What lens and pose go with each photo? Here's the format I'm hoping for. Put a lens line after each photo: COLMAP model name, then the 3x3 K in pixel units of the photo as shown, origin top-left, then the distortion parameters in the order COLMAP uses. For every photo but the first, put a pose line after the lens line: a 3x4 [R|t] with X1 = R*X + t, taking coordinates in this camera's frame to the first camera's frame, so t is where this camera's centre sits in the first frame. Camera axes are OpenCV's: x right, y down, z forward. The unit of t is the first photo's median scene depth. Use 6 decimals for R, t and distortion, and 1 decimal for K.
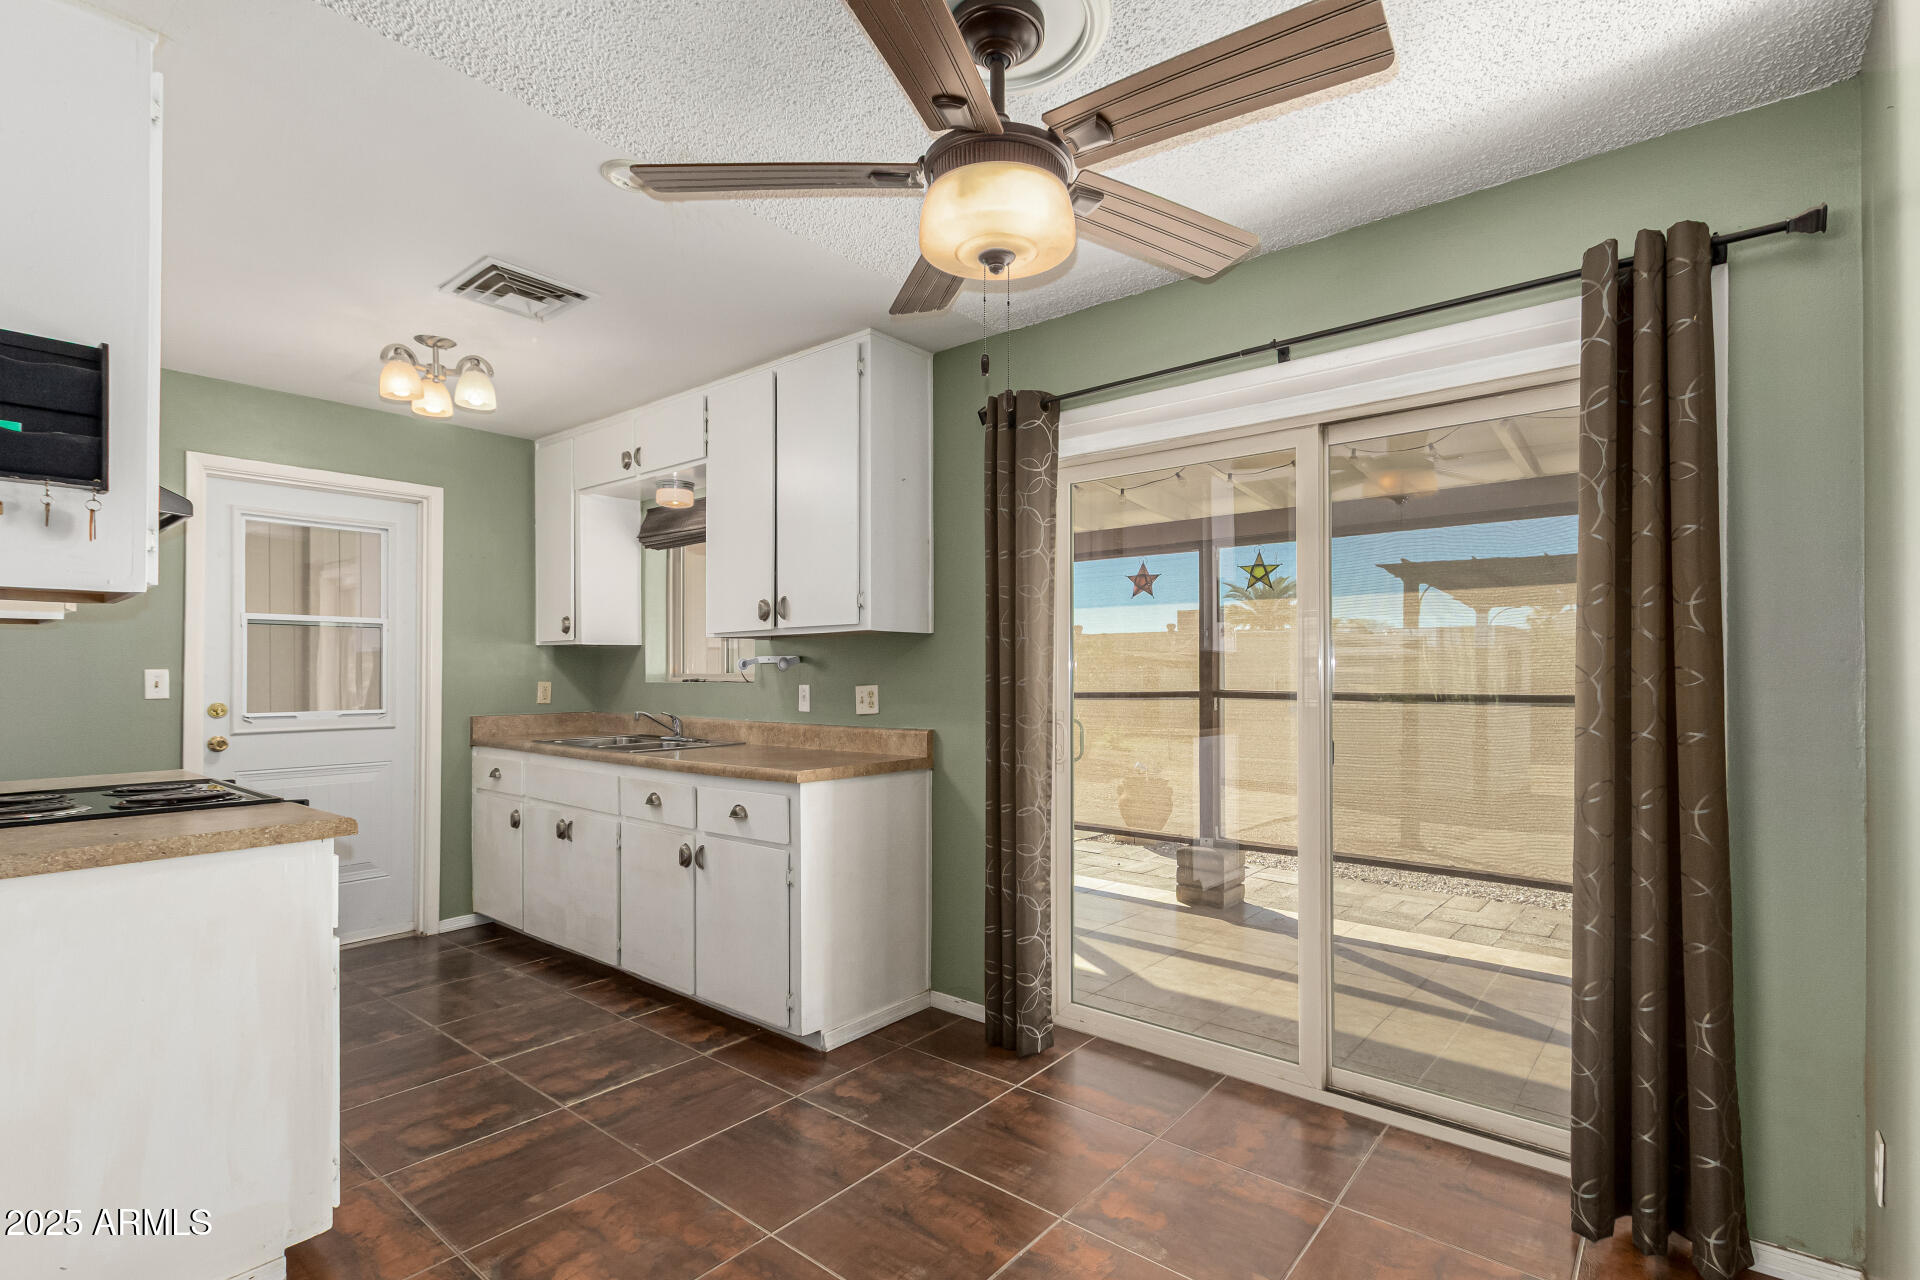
lens RADIAL K [[908.2, 0, 977.4], [0, 908.2, 666.5], [0, 0, 1]] dist [0.002236, -0.000252]
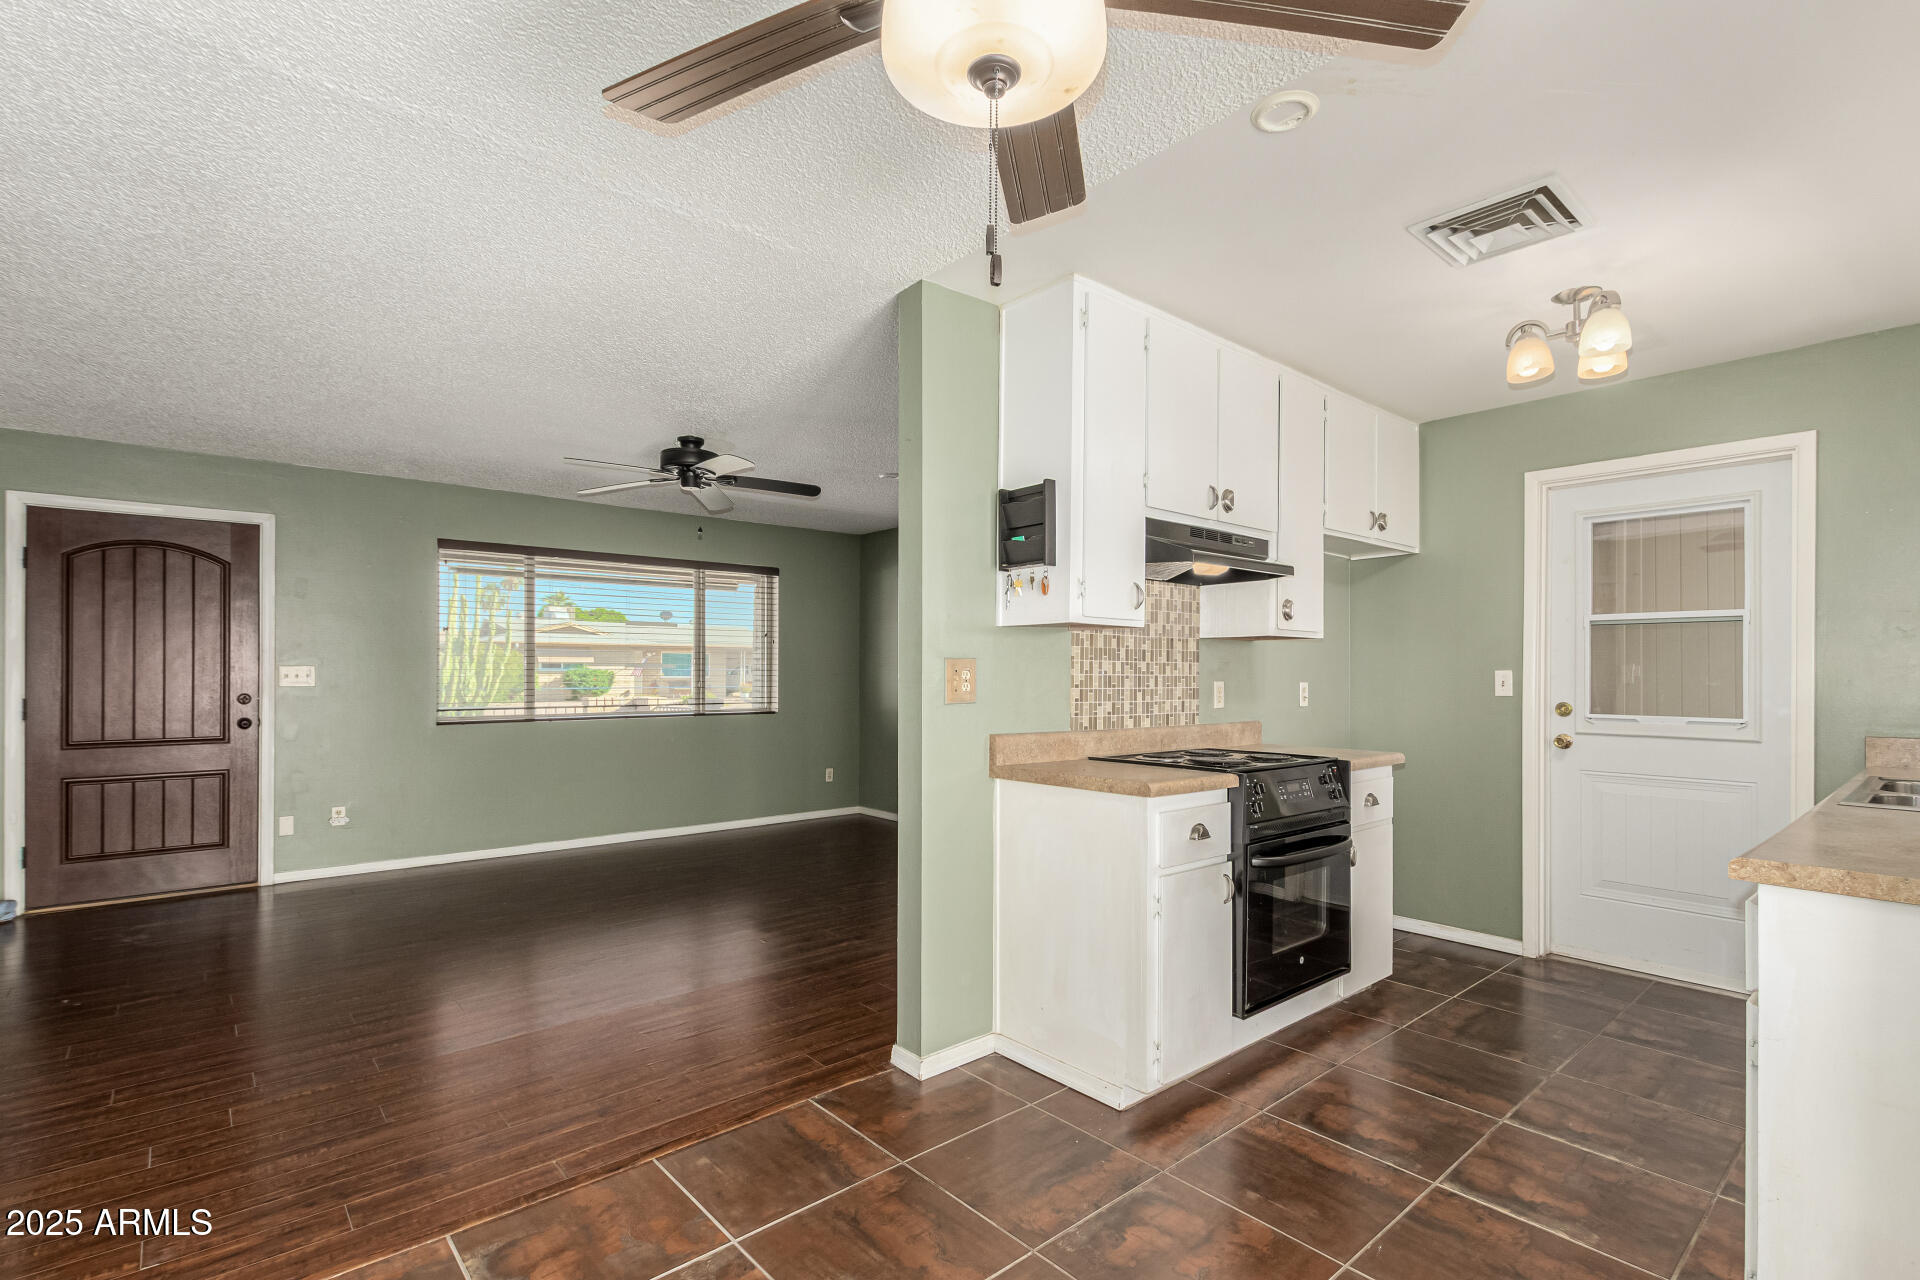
lens RADIAL K [[897.8, 0, 957.5], [0, 897.8, 671.6], [0, 0, 1]] dist [-0.000079, 0.000184]
pose [[-0.185603, -0.000593, -0.982625, 0.337249], [0.002101, 0.999997, -0.001000, 0.004027], [0.982623, -0.002250, -0.185602, 0.531408]]
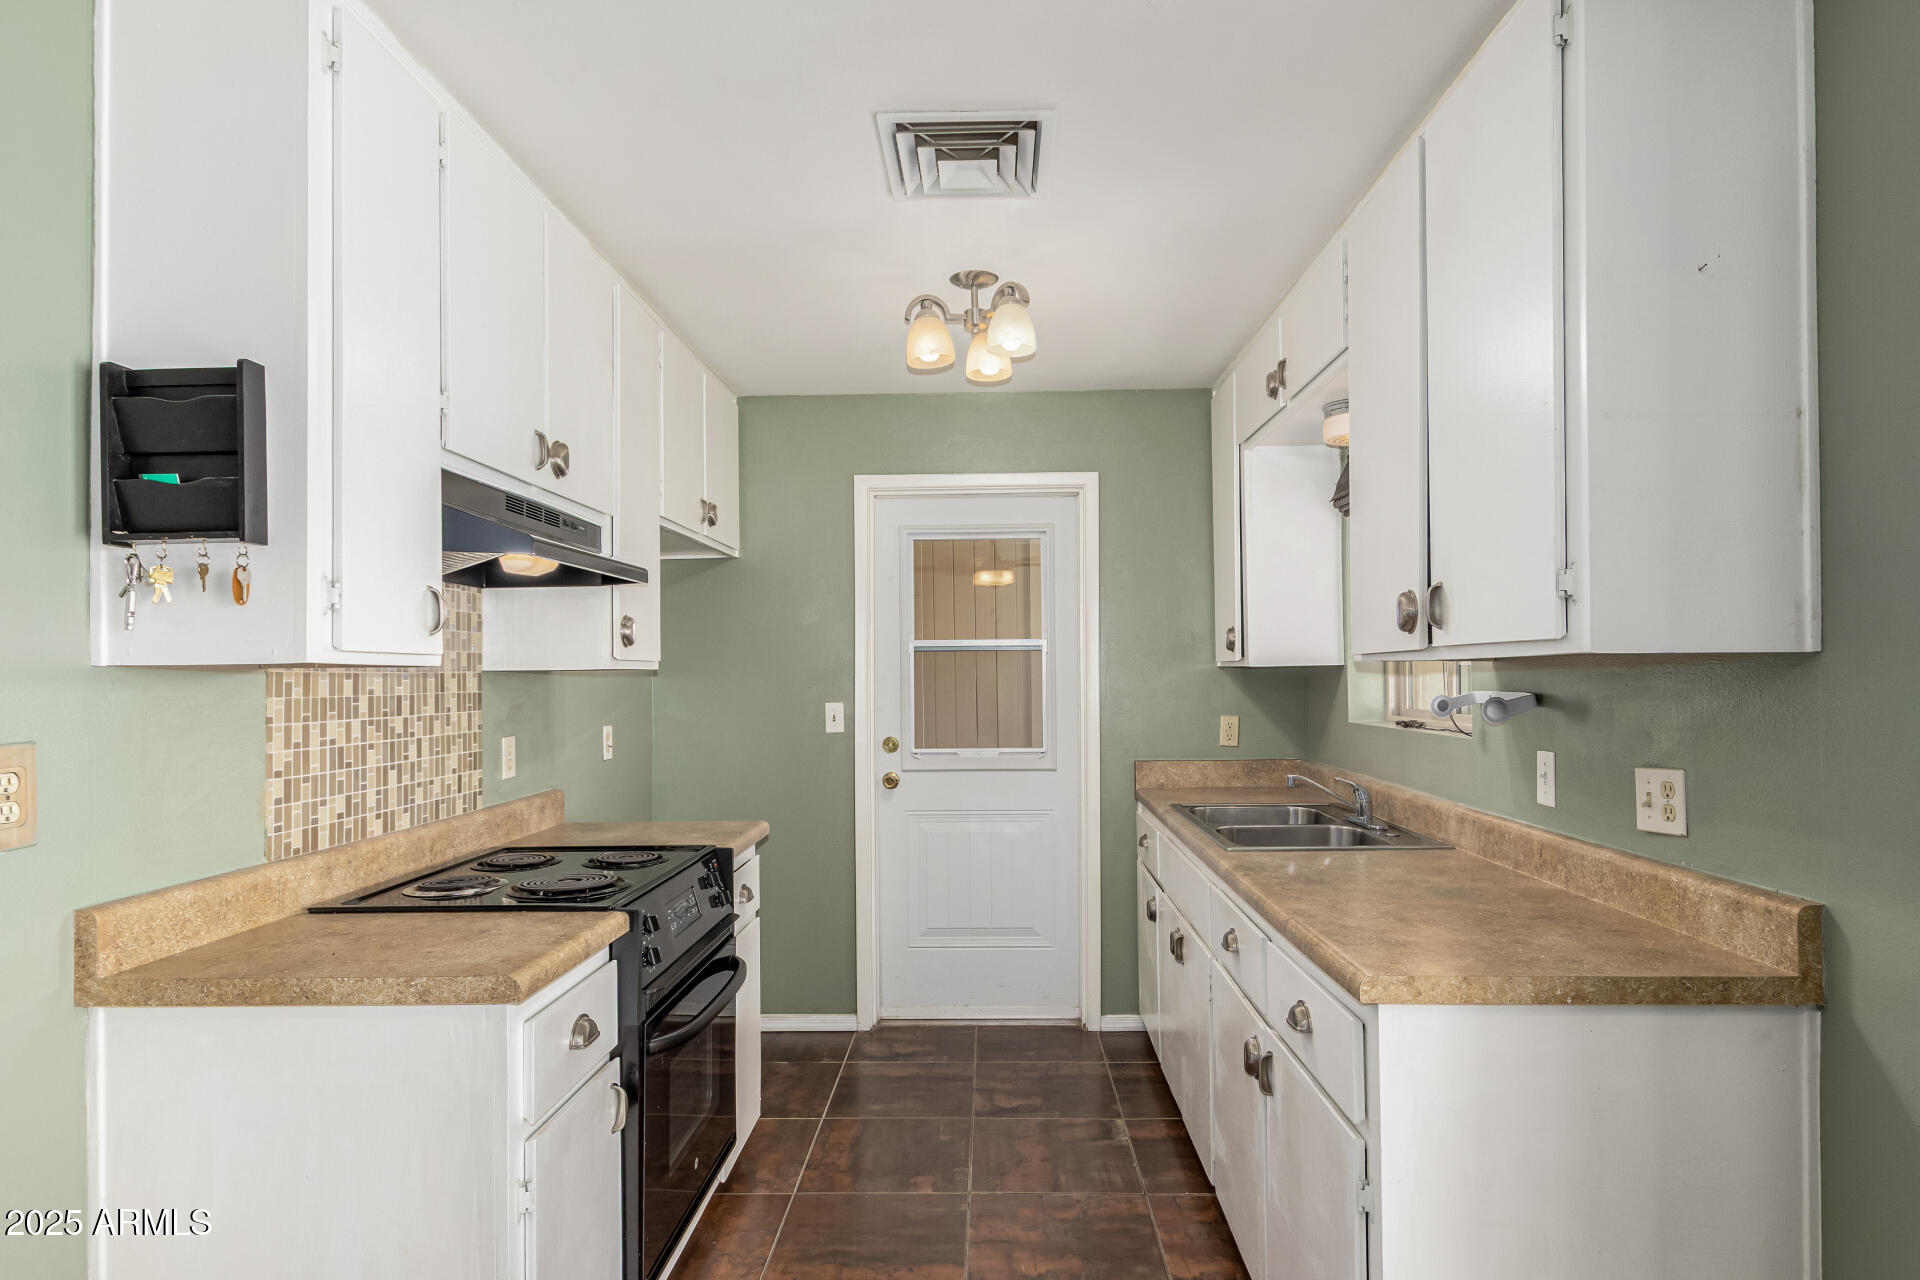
lens RADIAL K [[1032.4, 0, 977.2], [0, 1032.4, 667.2], [0, 0, 1]] dist [0.003457, -0.001064]
pose [[0.609487, -0.007870, -0.792757, 0.076090], [0.013800, 0.999905, 0.000682, -0.033820], [0.792676, -0.011356, 0.609537, 0.441359]]
